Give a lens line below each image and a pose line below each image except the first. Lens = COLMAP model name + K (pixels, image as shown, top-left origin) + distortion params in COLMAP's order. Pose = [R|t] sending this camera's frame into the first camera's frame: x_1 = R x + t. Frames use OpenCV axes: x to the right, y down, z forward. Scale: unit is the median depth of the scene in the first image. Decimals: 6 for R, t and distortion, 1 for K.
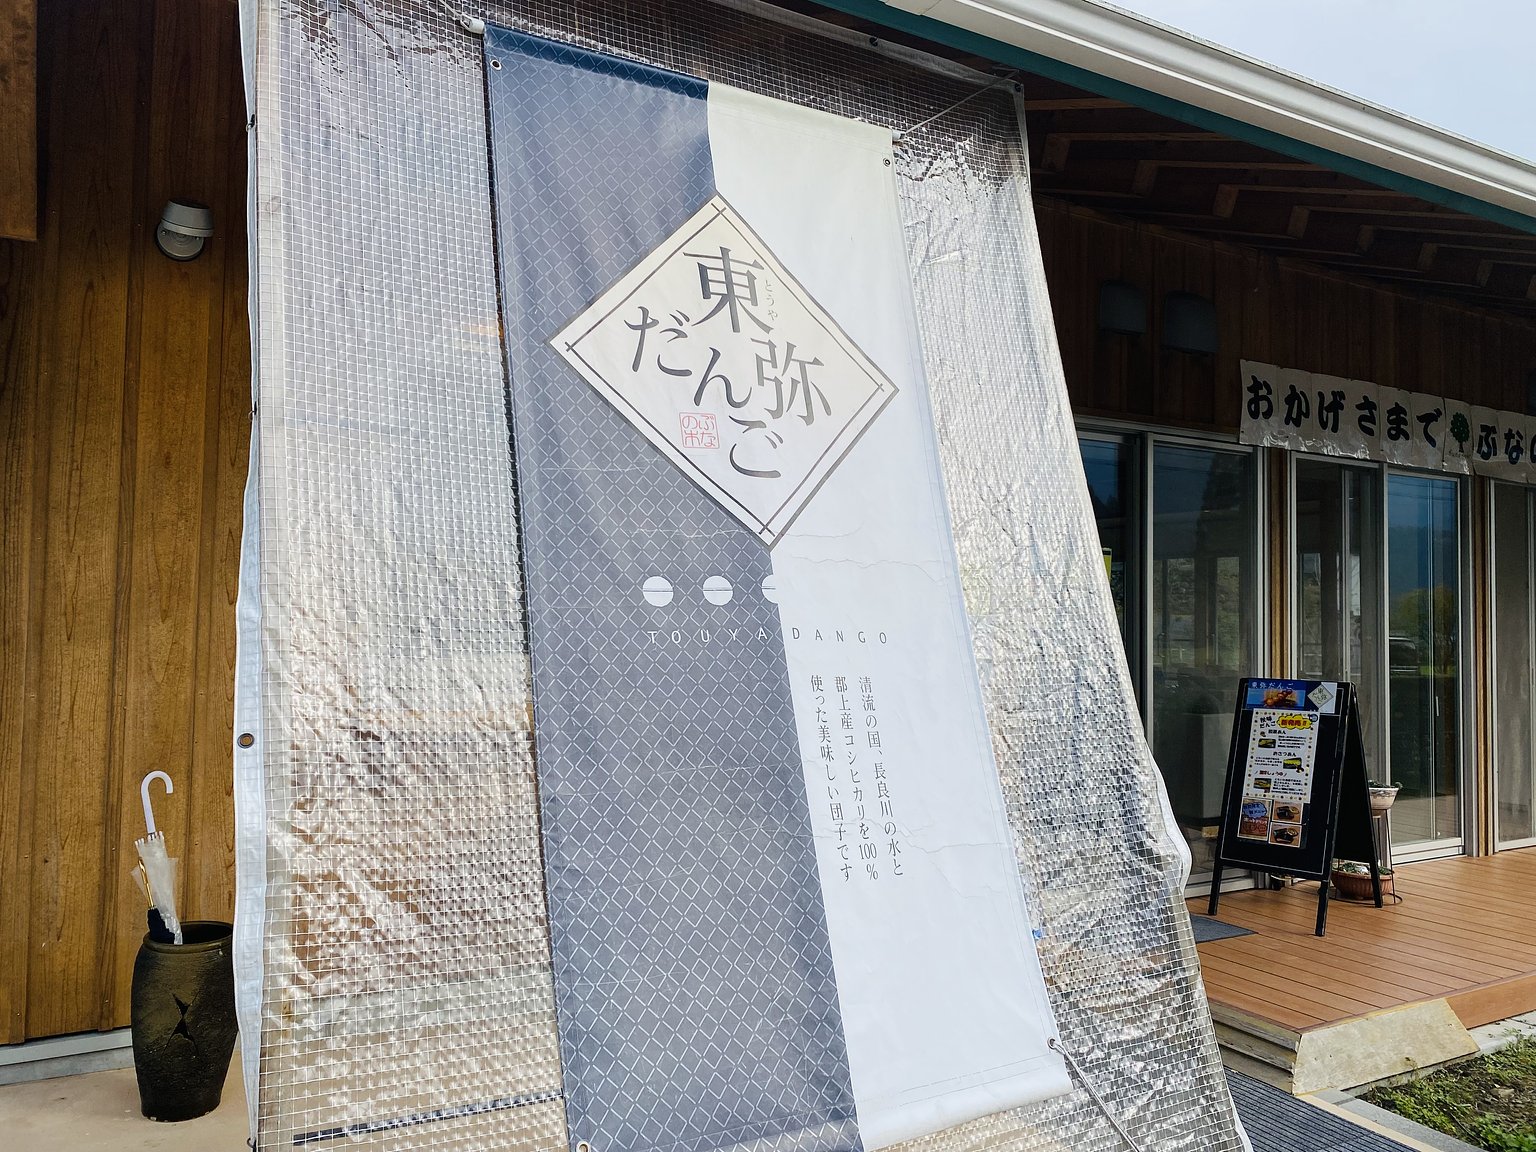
lens RADIAL K [[1208.4, 0, 768.0], [0, 1208.4, 576.0], [0, 0, 1]] dist [0.003101, -0.000372]
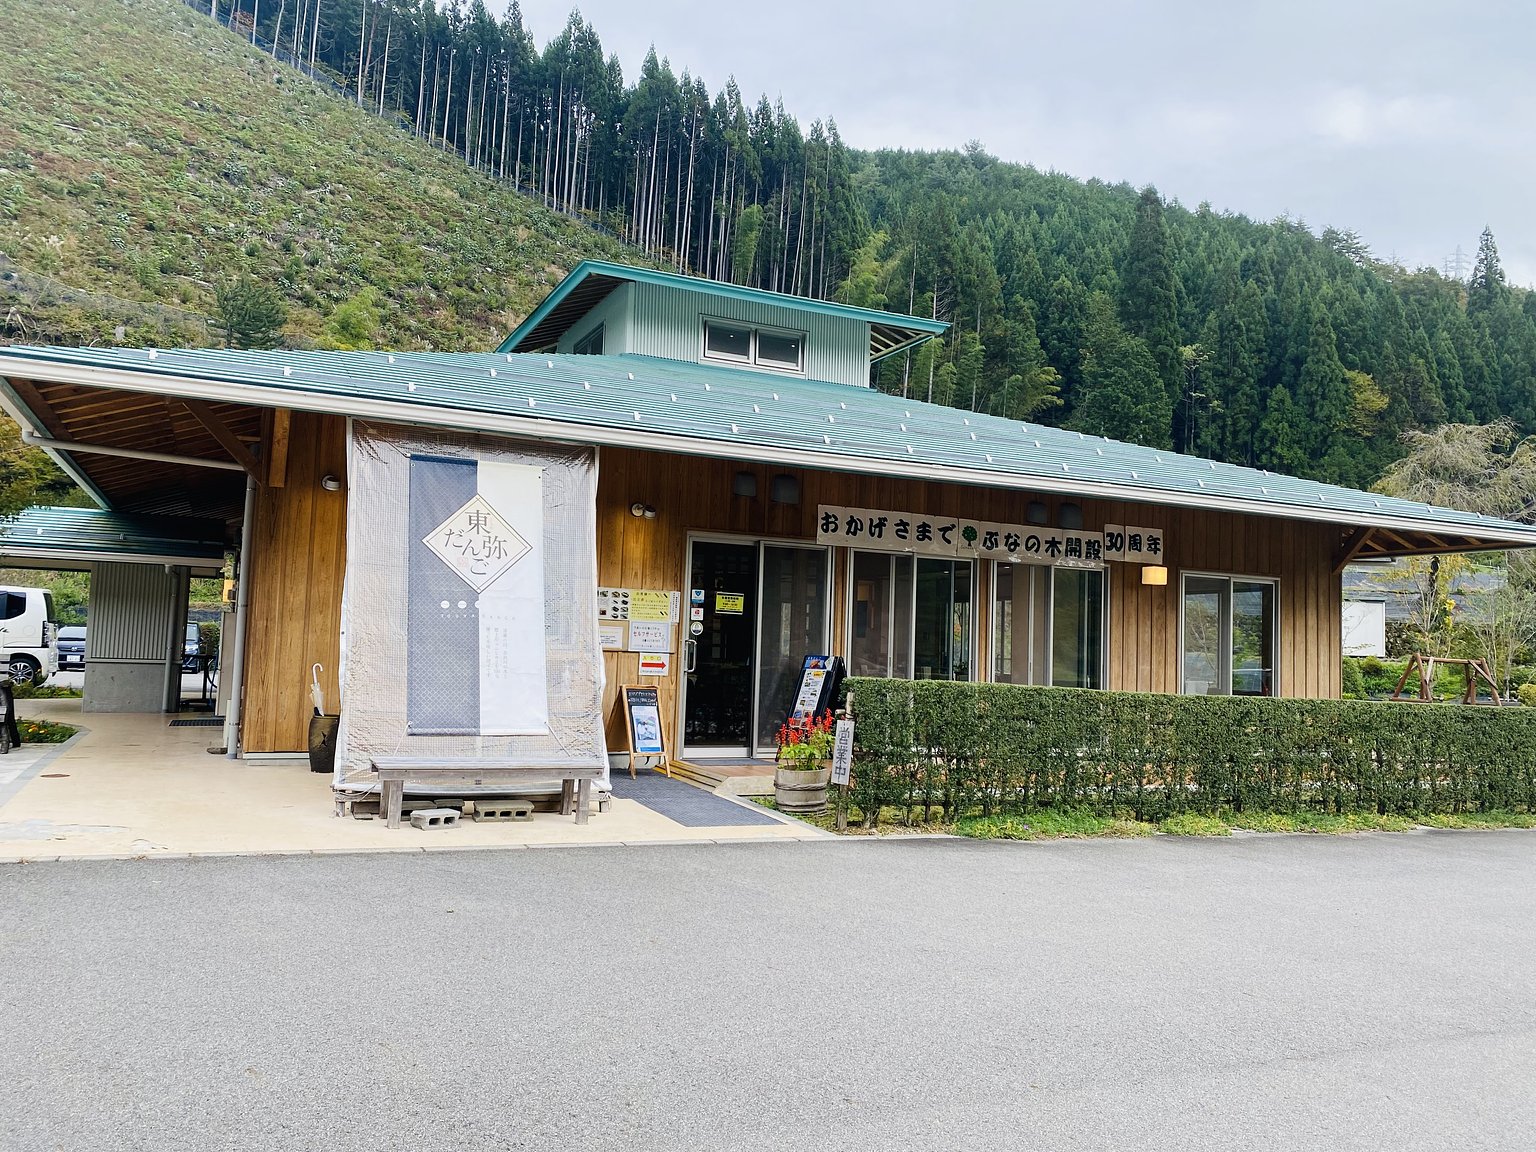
lens RADIAL K [[1127.2, 0, 768.0], [0, 1127.2, 576.0], [0, 0, 1]] dist [0.002592, -0.001086]
pose [[0.997466, 0.013738, -0.069805, 0.744419], [-0.015889, 0.999413, -0.030354, 0.009190], [0.069347, 0.031387, 0.997099, -1.597686]]
